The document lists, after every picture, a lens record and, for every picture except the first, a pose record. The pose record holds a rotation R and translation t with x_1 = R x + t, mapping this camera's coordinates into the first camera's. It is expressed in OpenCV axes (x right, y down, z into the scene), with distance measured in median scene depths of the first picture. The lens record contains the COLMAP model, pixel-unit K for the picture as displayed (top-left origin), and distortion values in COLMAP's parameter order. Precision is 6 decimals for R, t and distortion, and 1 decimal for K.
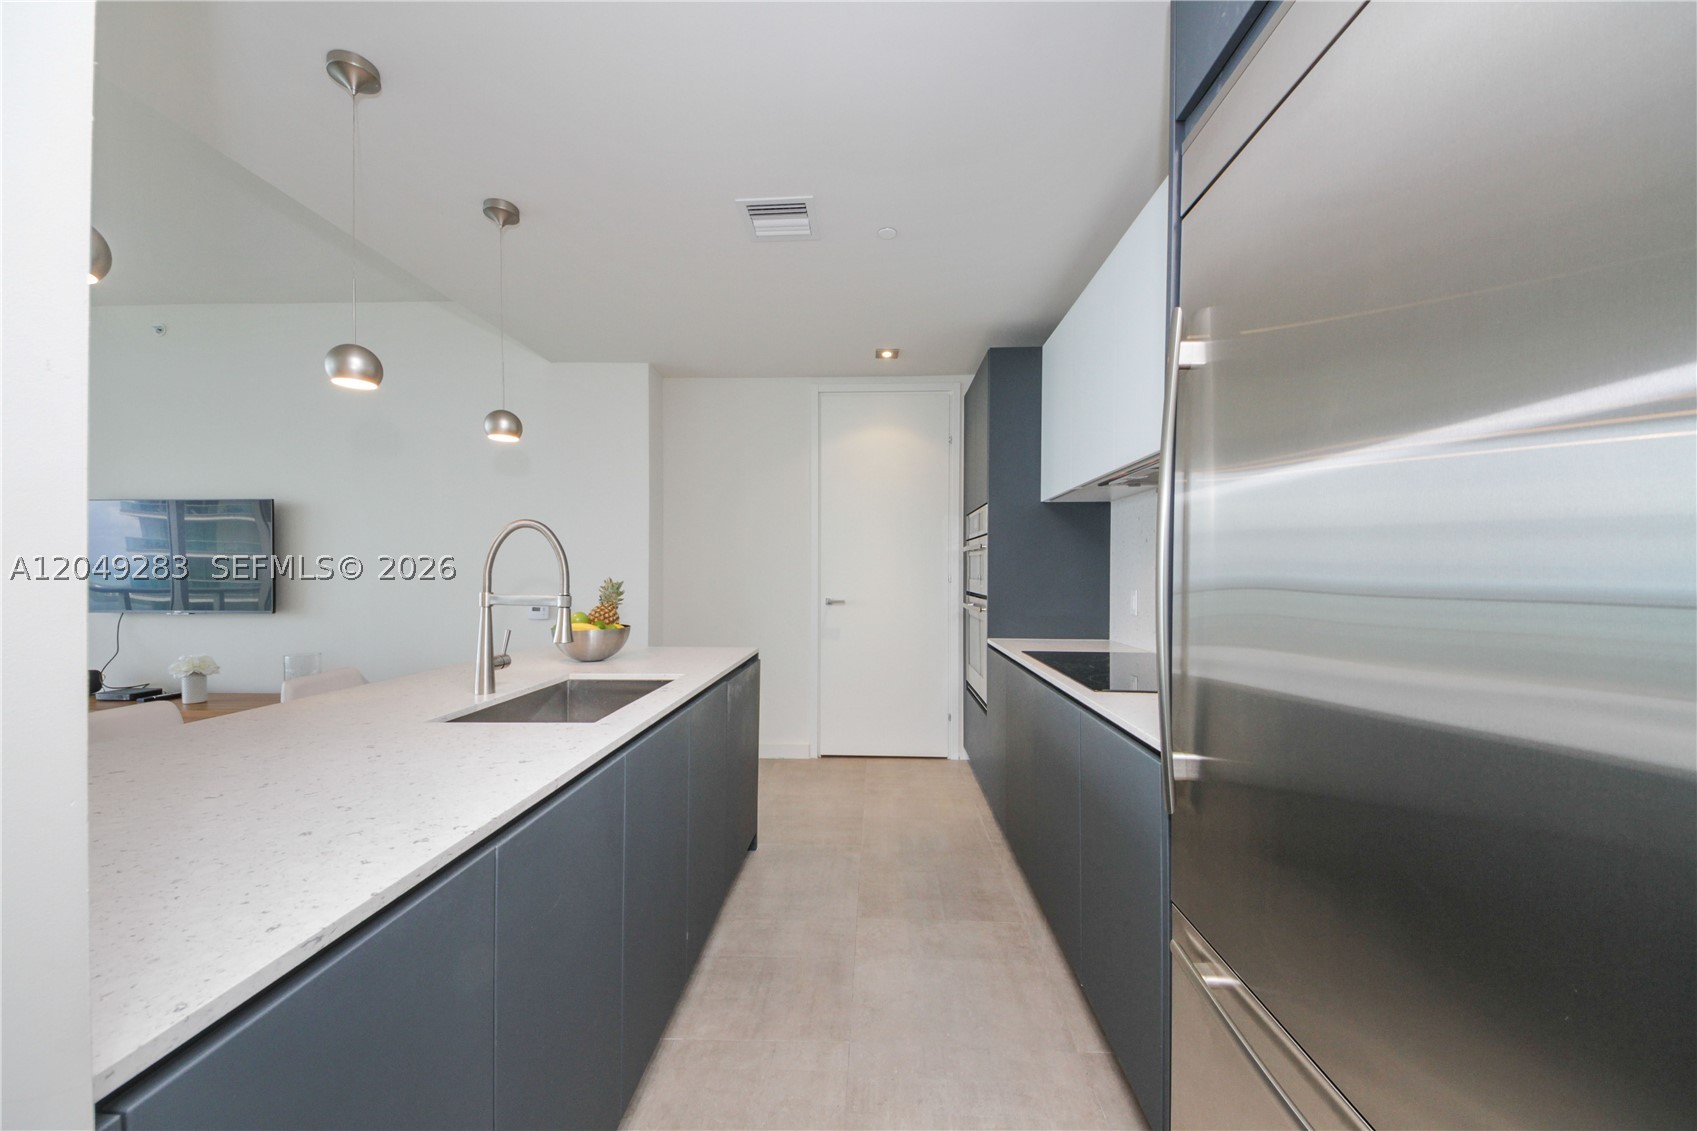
lens RADIAL K [[628.2, 0, 845.9], [0, 628.2, 575.2], [0, 0, 1]] dist [0.023984, -0.012887]
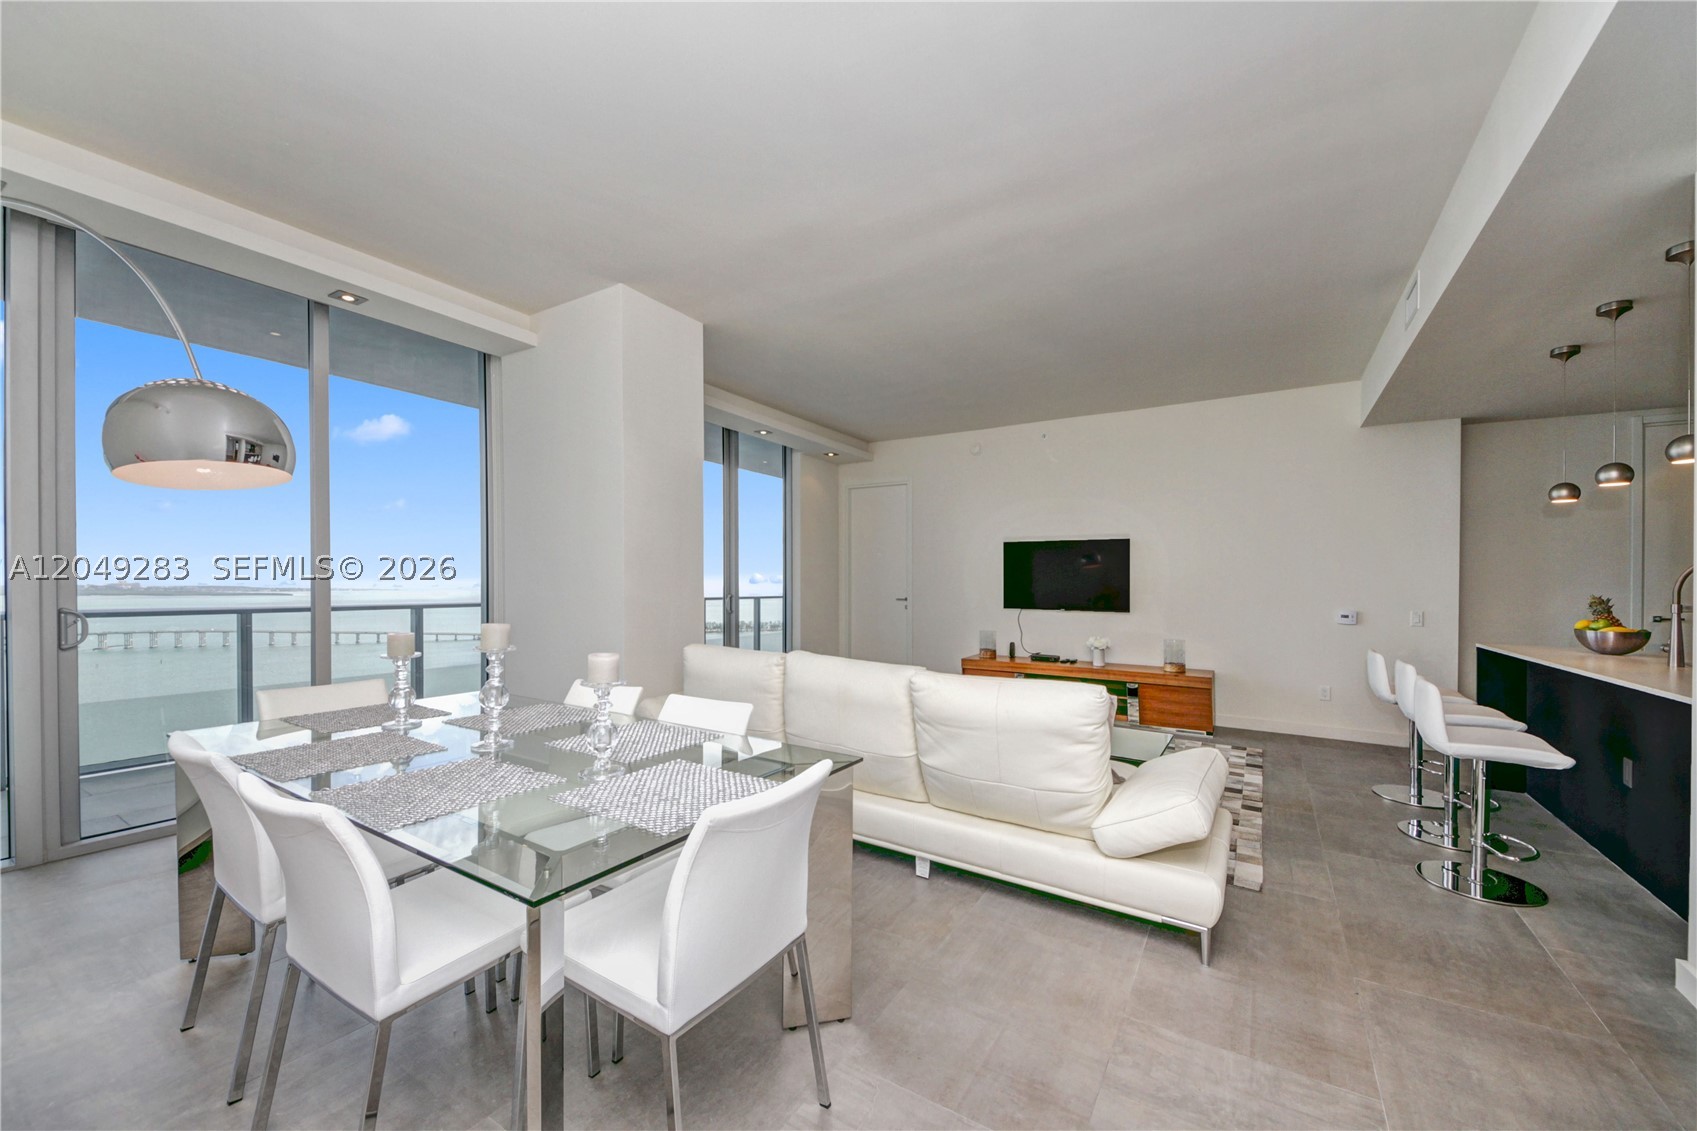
lens RADIAL K [[628.2, 0, 845.9], [0, 628.2, 575.2], [0, 0, 1]] dist [0.023984, -0.012887]
pose [[0.857987, 0.000603, -0.513671, -0.709654], [-0.008041, 0.999893, -0.012258, -0.006107], [0.513609, 0.014648, 0.857899, -0.672595]]
